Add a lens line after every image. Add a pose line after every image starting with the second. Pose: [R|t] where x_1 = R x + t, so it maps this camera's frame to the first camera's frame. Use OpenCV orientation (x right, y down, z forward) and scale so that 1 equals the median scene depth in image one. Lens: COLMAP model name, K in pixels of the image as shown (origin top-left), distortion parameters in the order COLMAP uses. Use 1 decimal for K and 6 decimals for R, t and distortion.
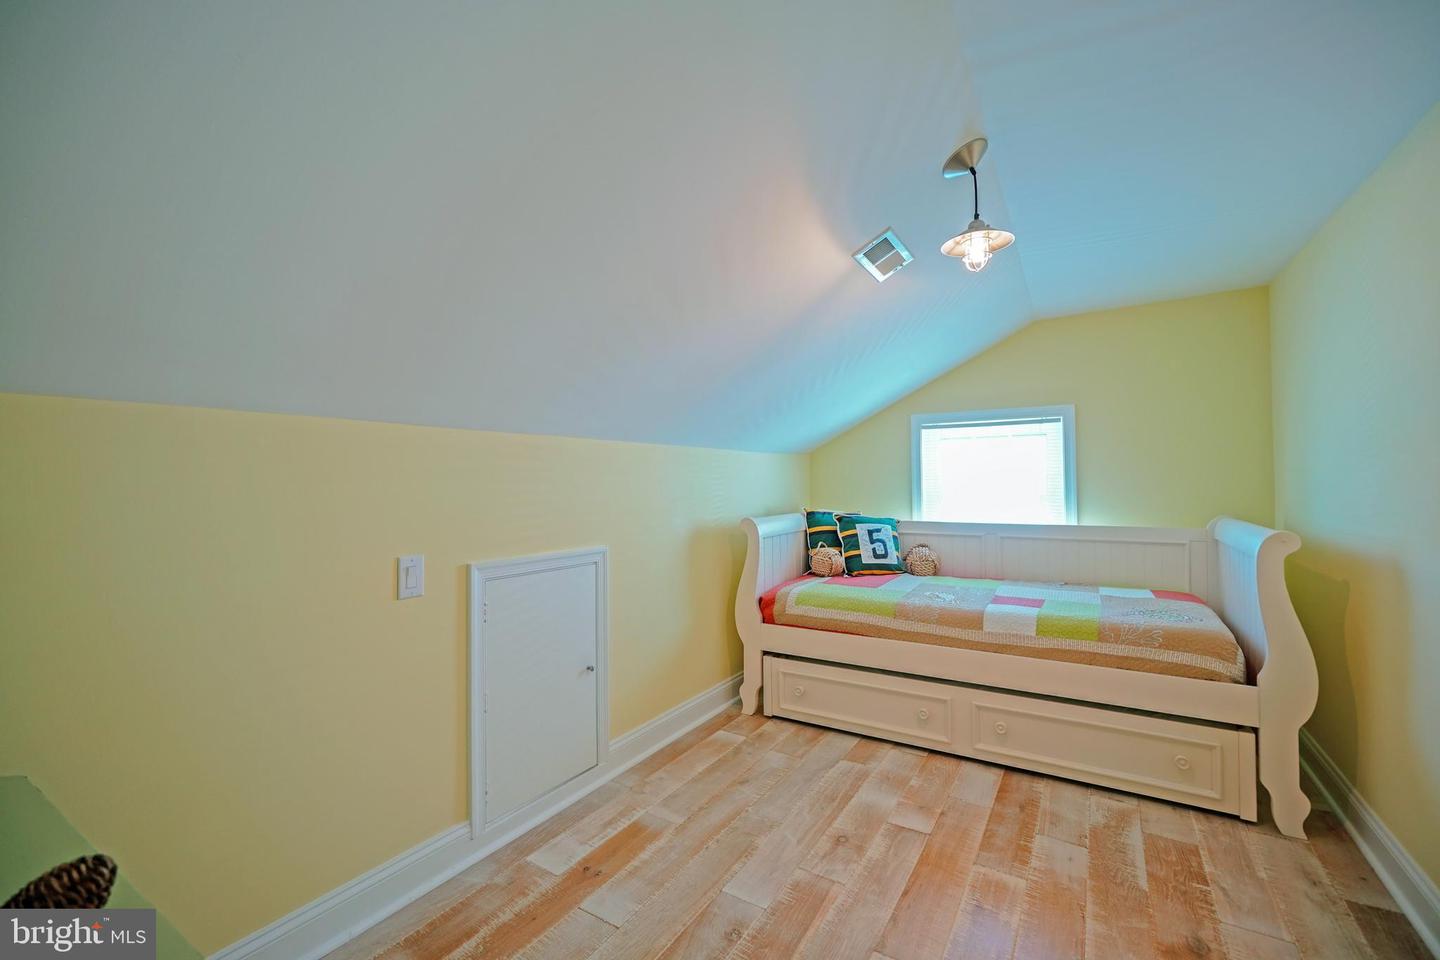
lens RADIAL K [[604.1, 0, 714.1], [0, 604.1, 479.5], [0, 0, 1]] dist [-0.007210, 0.003110]
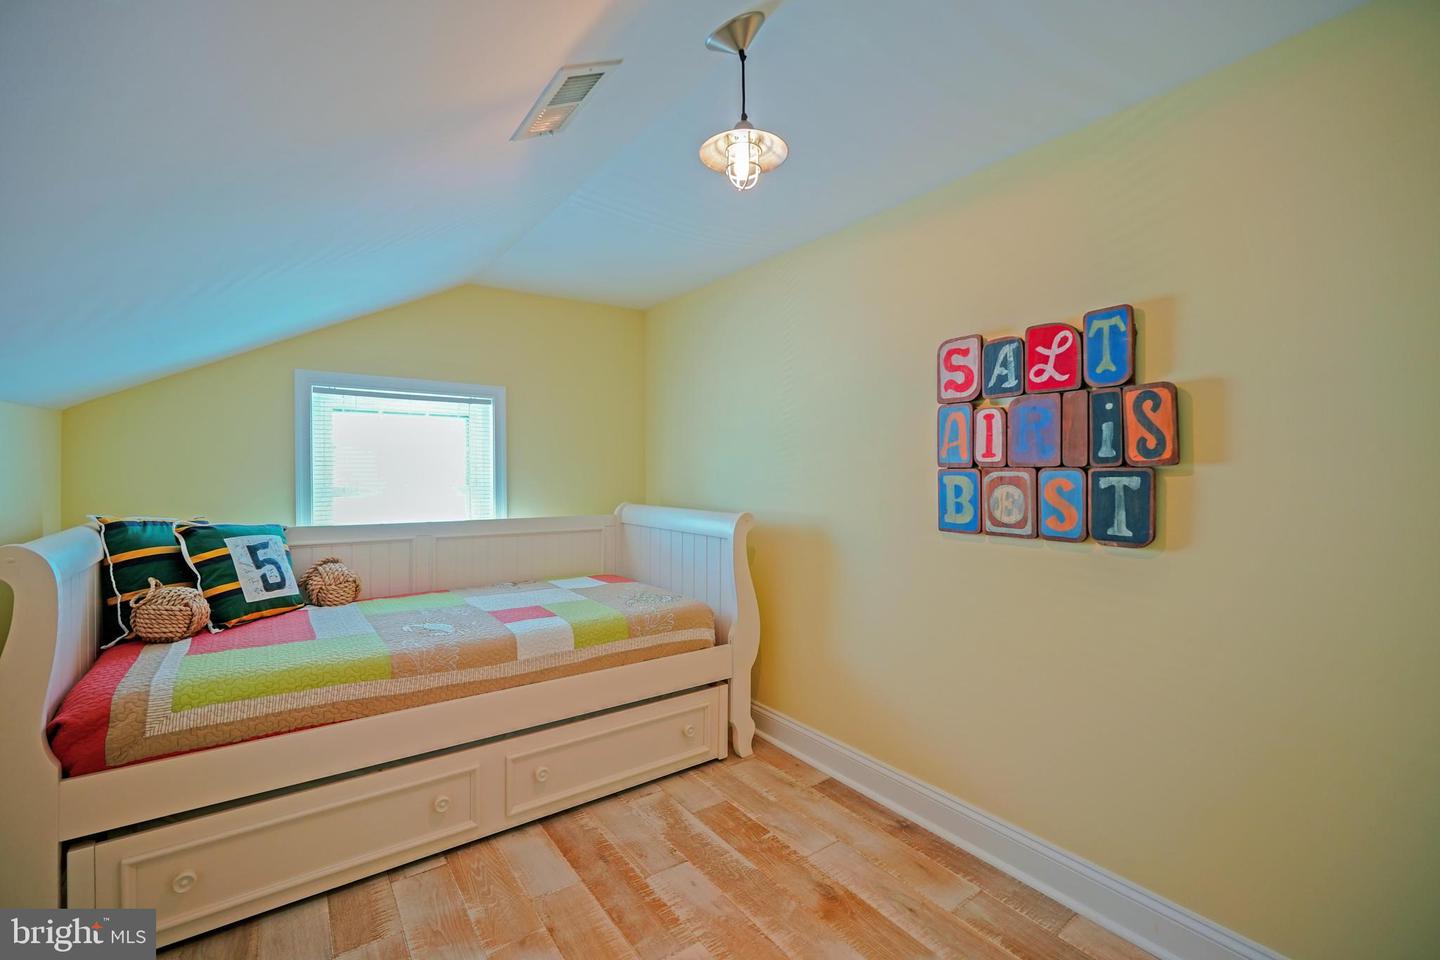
lens RADIAL K [[604.1, 0, 718.4], [0, 604.1, 480.6], [0, 0, 1]] dist [-0.007210, 0.003110]
pose [[0.373974, -0.000178, 0.927439, -0.160208], [-0.014431, 0.999878, 0.006011, 0.009055], [-0.927327, -0.015632, 0.373926, 0.420861]]
